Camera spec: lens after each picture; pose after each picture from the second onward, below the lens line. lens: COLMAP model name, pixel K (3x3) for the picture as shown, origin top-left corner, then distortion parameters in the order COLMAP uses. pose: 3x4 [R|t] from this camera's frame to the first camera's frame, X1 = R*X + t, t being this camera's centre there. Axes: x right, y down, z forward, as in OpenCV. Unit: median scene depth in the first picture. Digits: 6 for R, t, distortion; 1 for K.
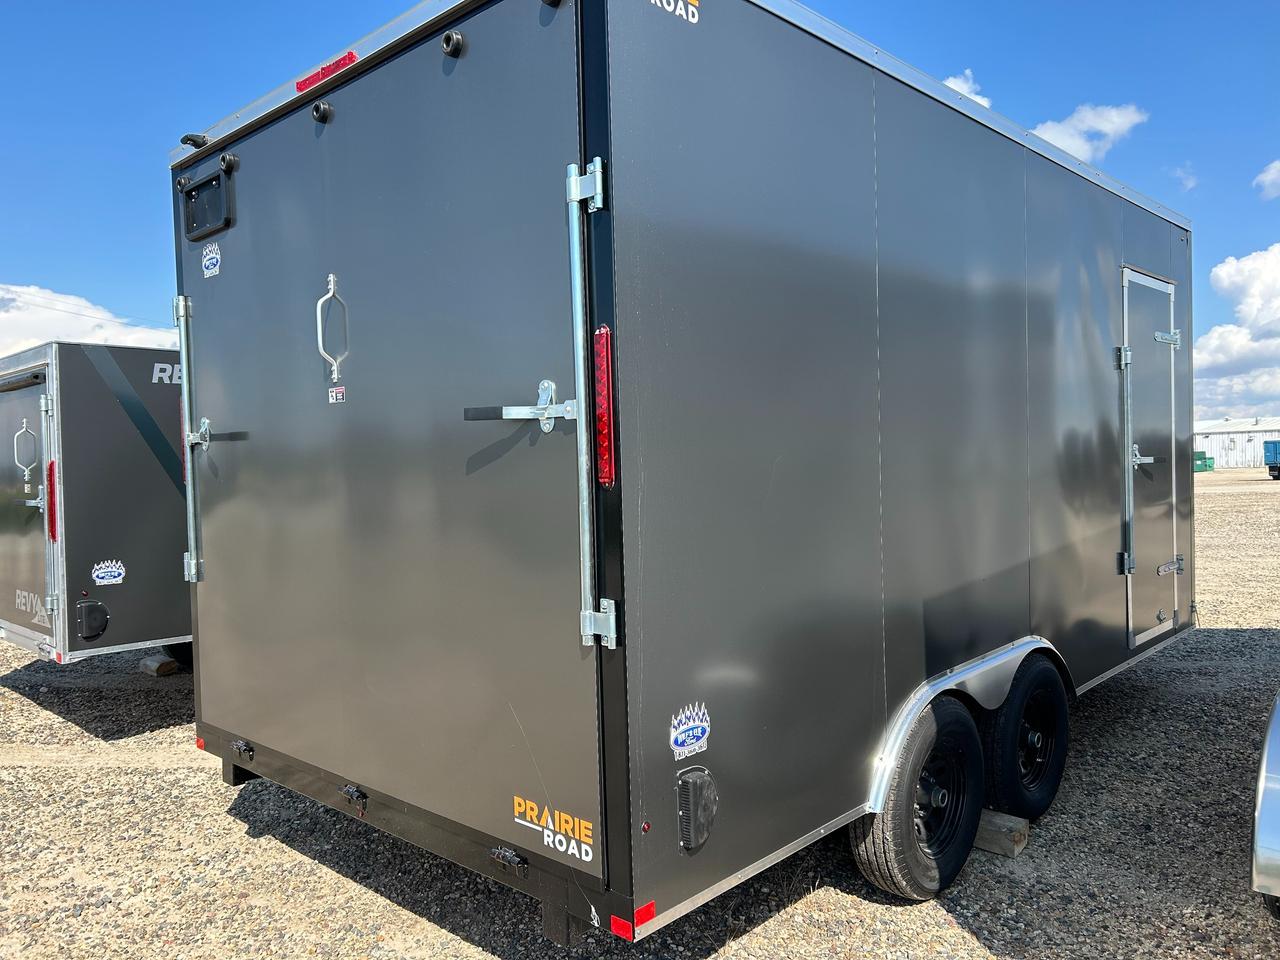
lens RADIAL K [[956.7, 0, 640.0], [0, 956.7, 480.0], [0, 0, 1]] dist [0.078541, -0.069747]
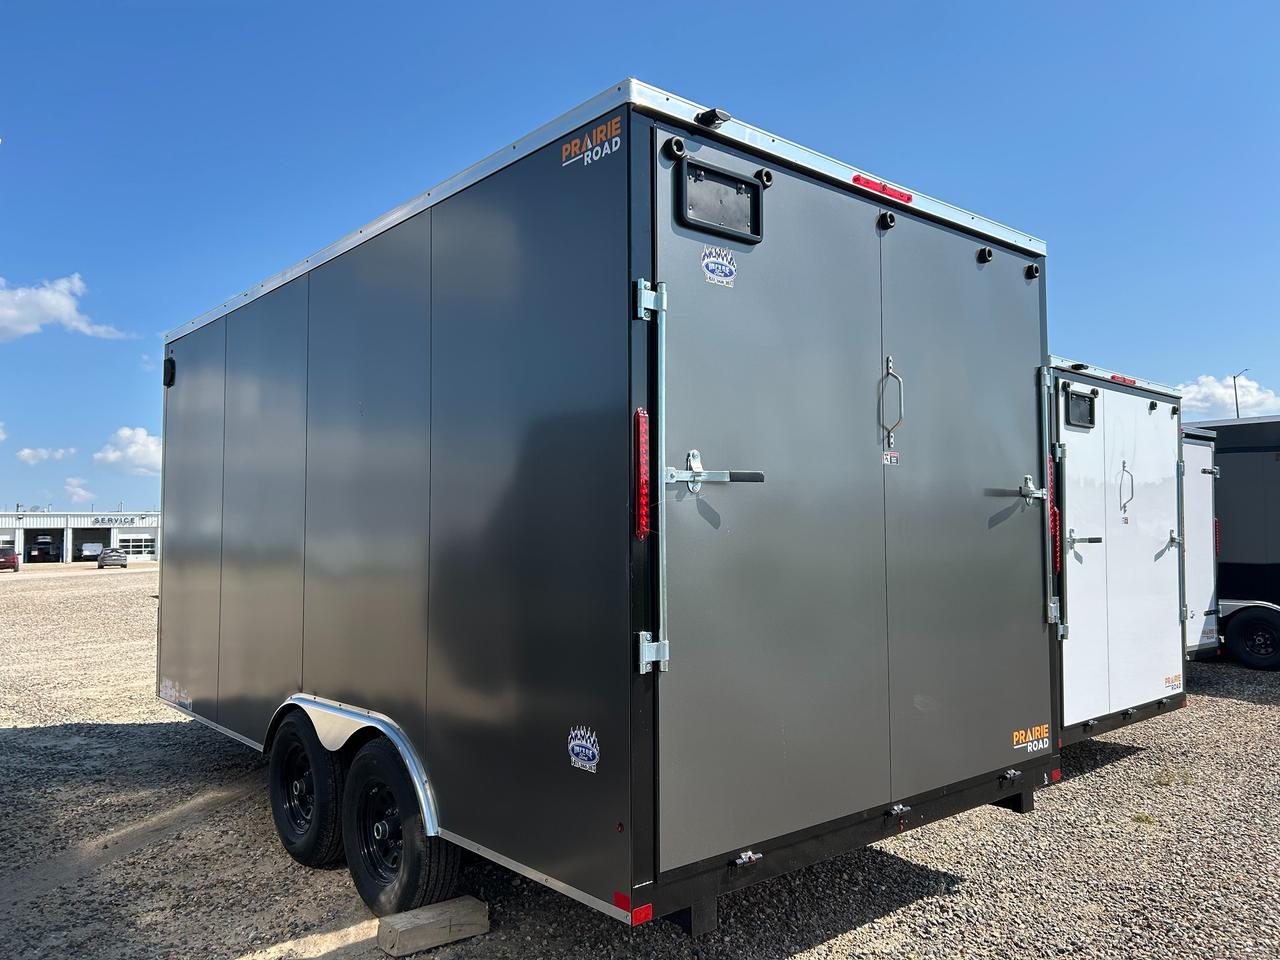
lens RADIAL K [[956.7, 0, 640.0], [0, 956.7, 480.0], [0, 0, 1]] dist [0.078541, -0.069747]
pose [[0.111478, 0.079617, 0.990572, -1.872131], [0.026437, 0.996195, -0.083044, 0.032481], [-0.993415, 0.035445, 0.108949, 1.473995]]
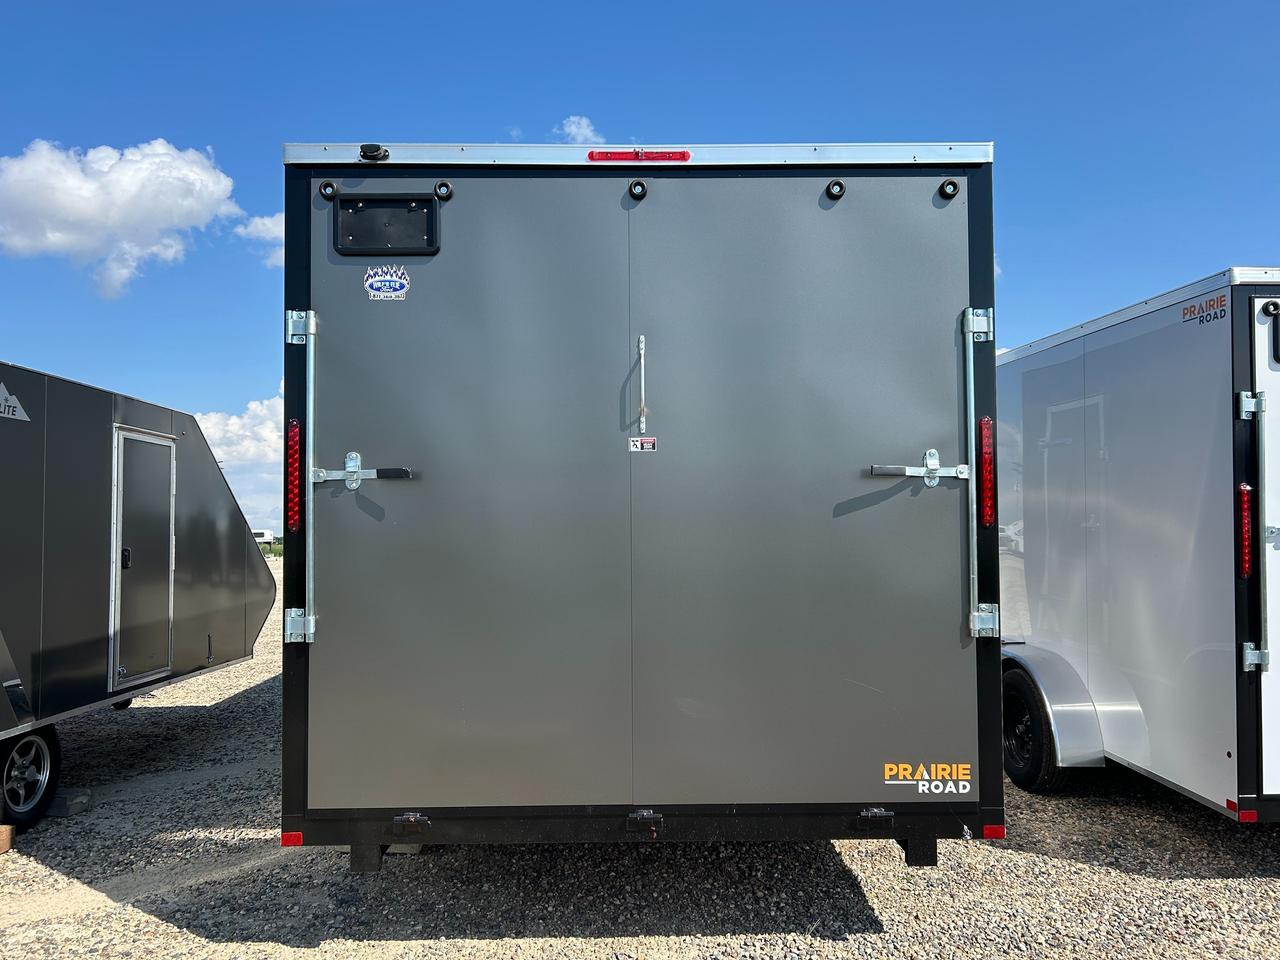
lens RADIAL K [[956.7, 0, 640.0], [0, 956.7, 480.0], [0, 0, 1]] dist [0.078541, -0.069747]
pose [[0.715881, 0.045289, 0.696752, -1.344514], [0.005301, 0.997513, -0.070285, 0.035745], [-0.698202, 0.054010, 0.713860, 0.288067]]
